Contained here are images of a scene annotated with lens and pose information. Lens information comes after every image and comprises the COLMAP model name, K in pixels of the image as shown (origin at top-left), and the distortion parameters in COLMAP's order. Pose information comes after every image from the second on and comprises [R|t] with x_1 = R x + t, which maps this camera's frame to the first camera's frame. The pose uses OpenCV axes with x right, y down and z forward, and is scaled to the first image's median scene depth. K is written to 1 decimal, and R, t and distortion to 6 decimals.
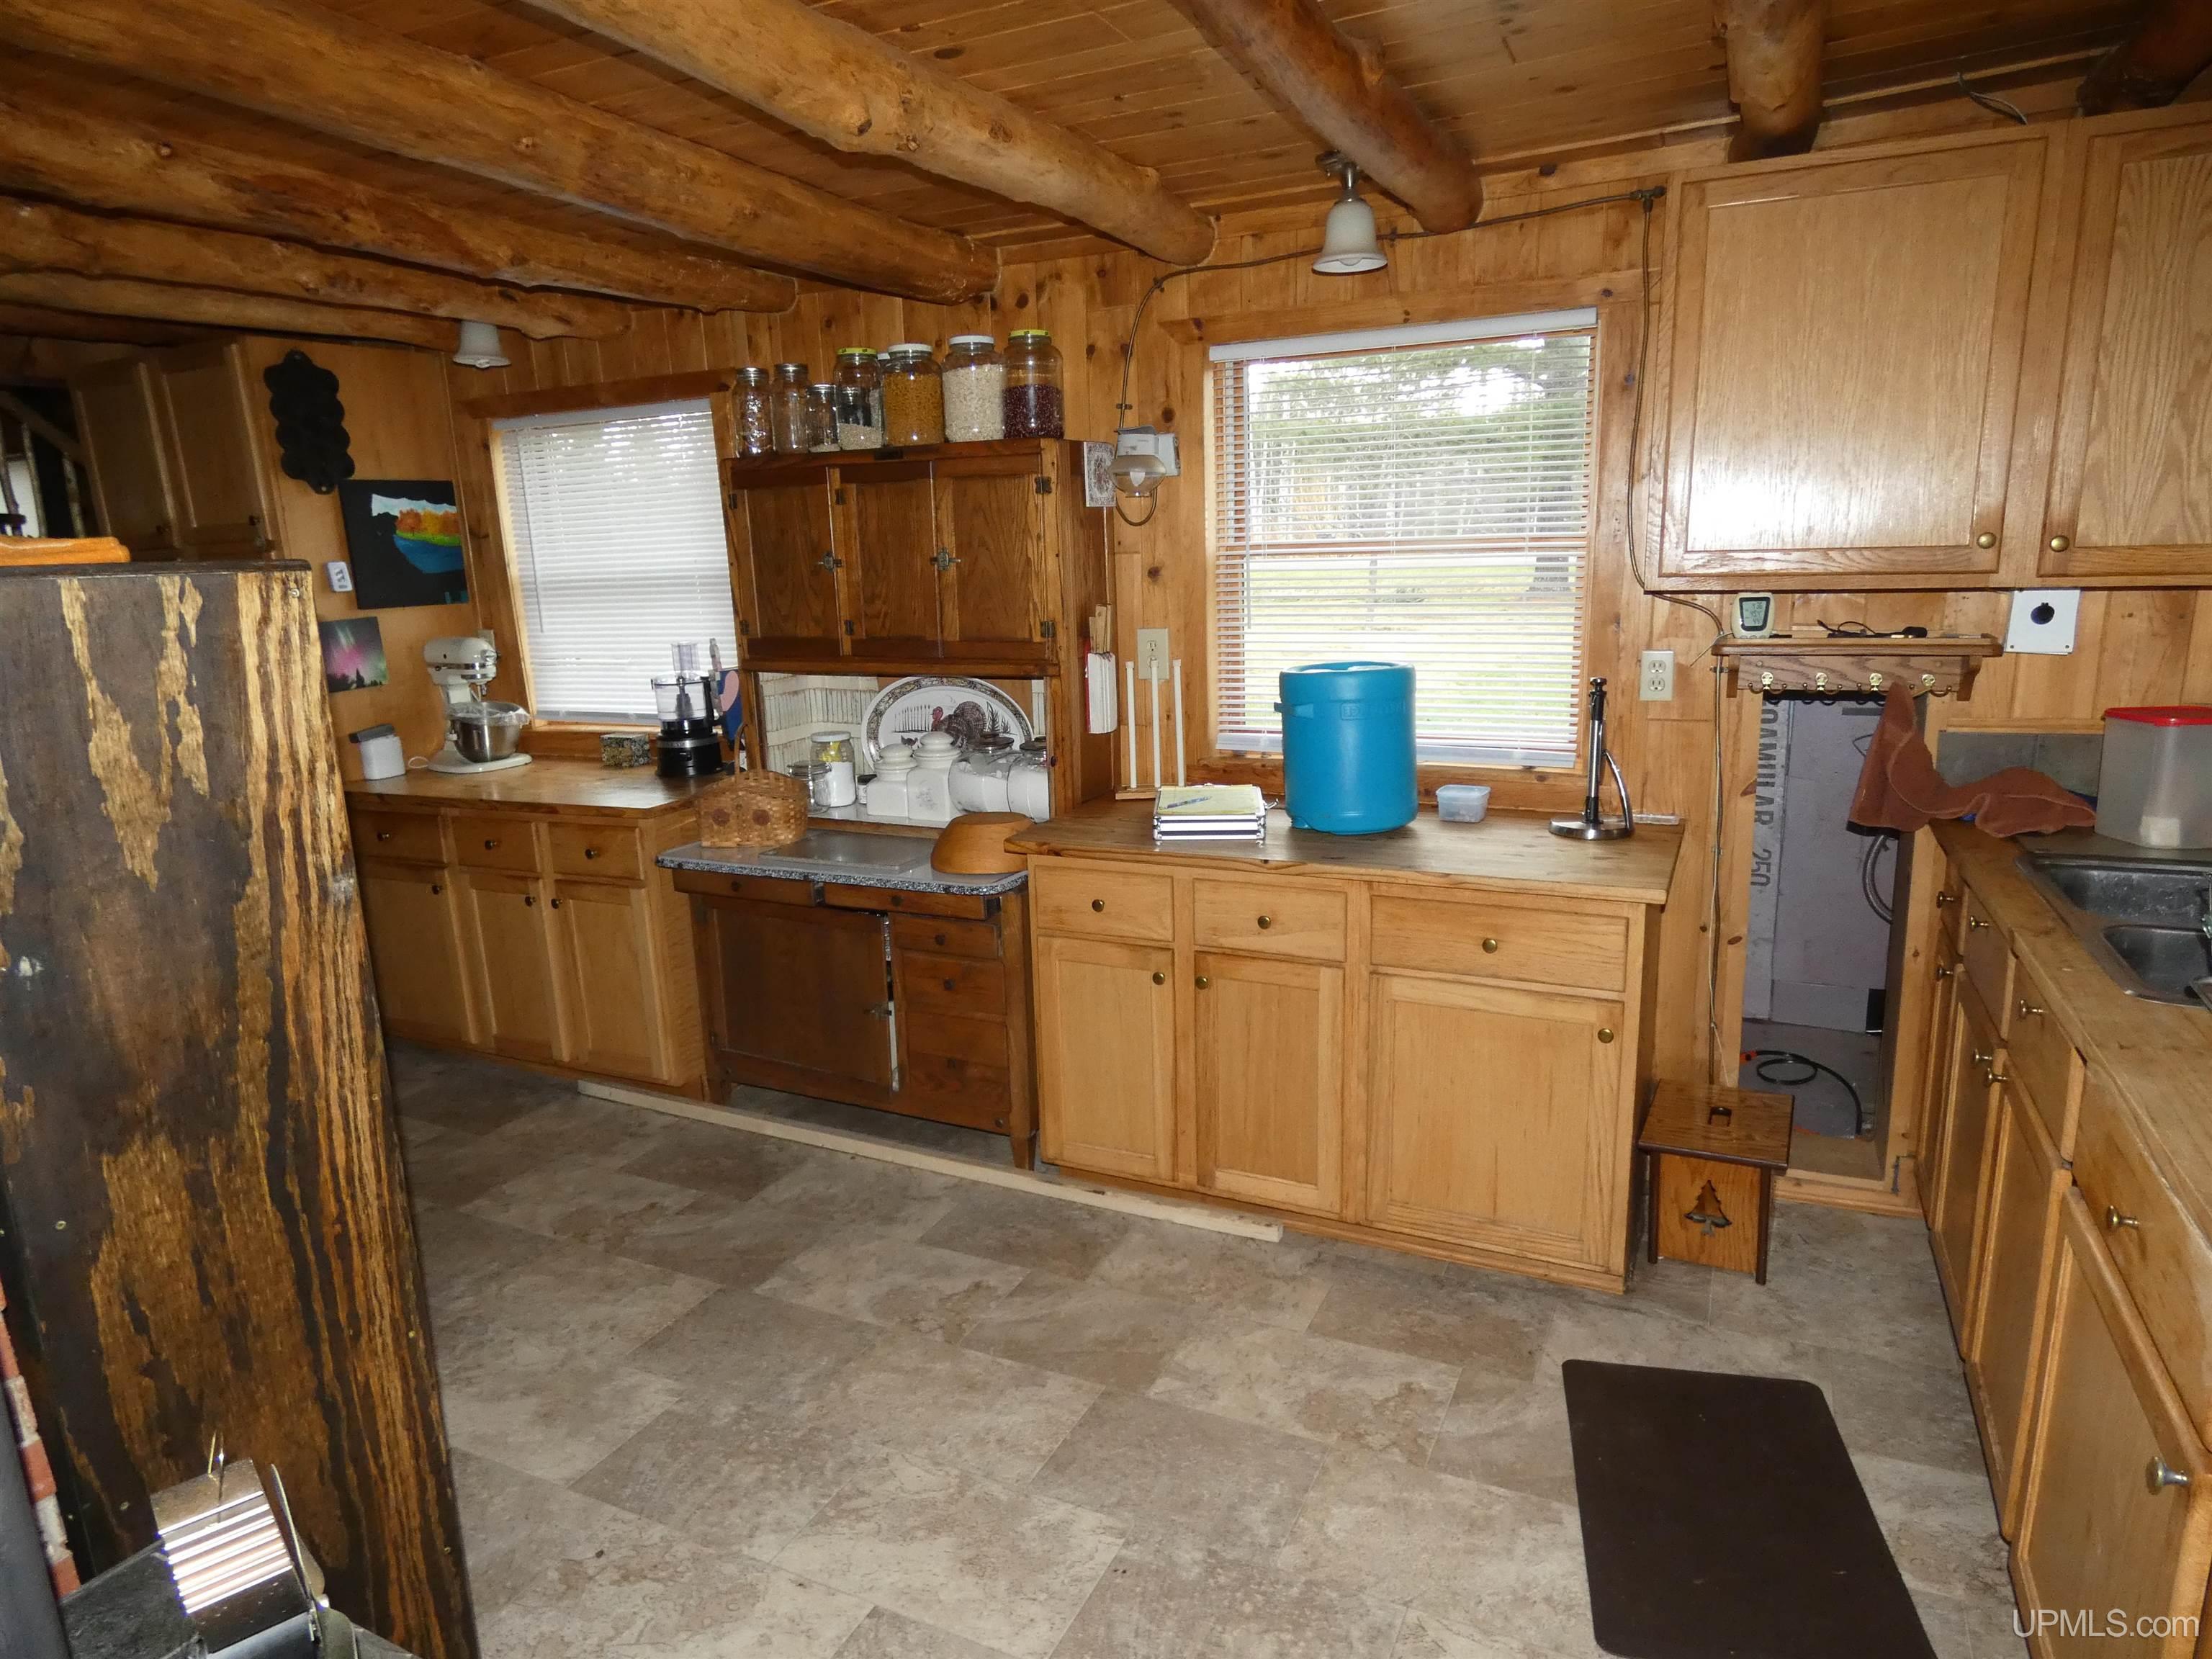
lens RADIAL K [[1332.8, 0, 1093.5], [0, 1332.8, 836.9], [0, 0, 1]] dist [-0.001256, 0.011743]
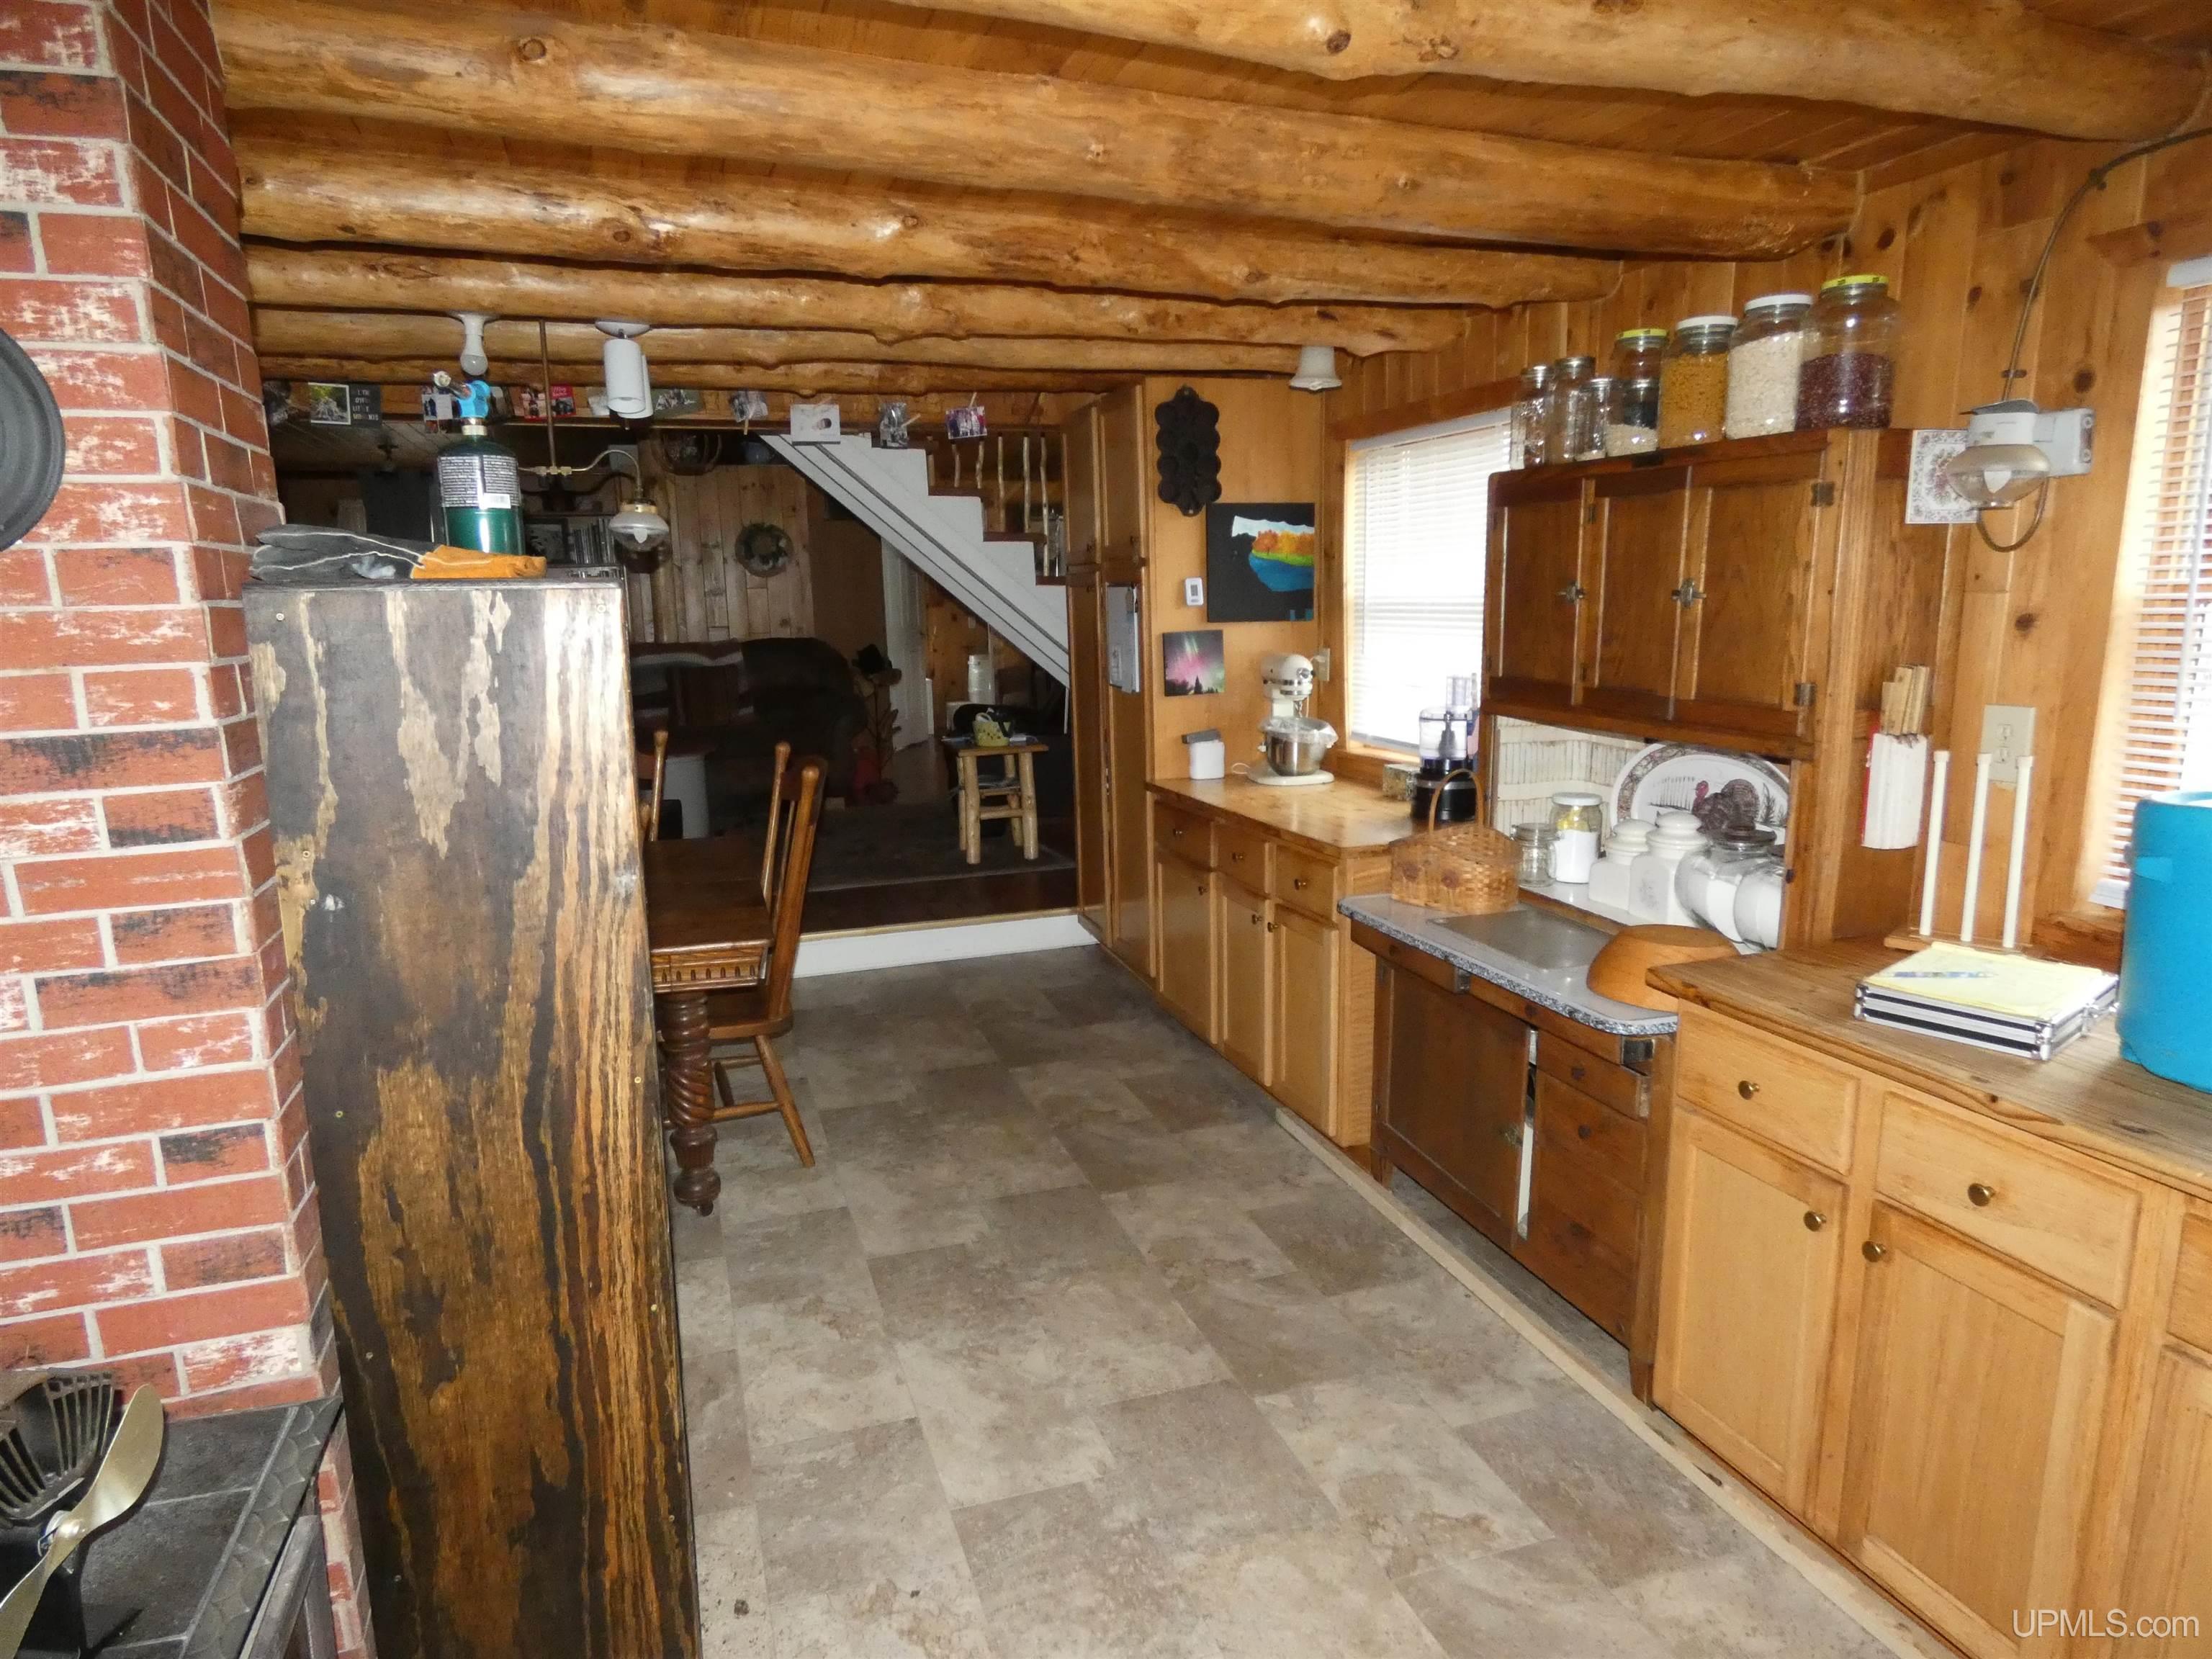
lens RADIAL K [[1332.8, 0, 1093.5], [0, 1332.8, 836.9], [0, 0, 1]] dist [-0.001256, 0.011743]
pose [[0.708324, 0.156135, -0.688404, 0.221425], [-0.165754, 0.984753, 0.052798, -0.059329], [0.686151, 0.076708, 0.723404, 0.242325]]
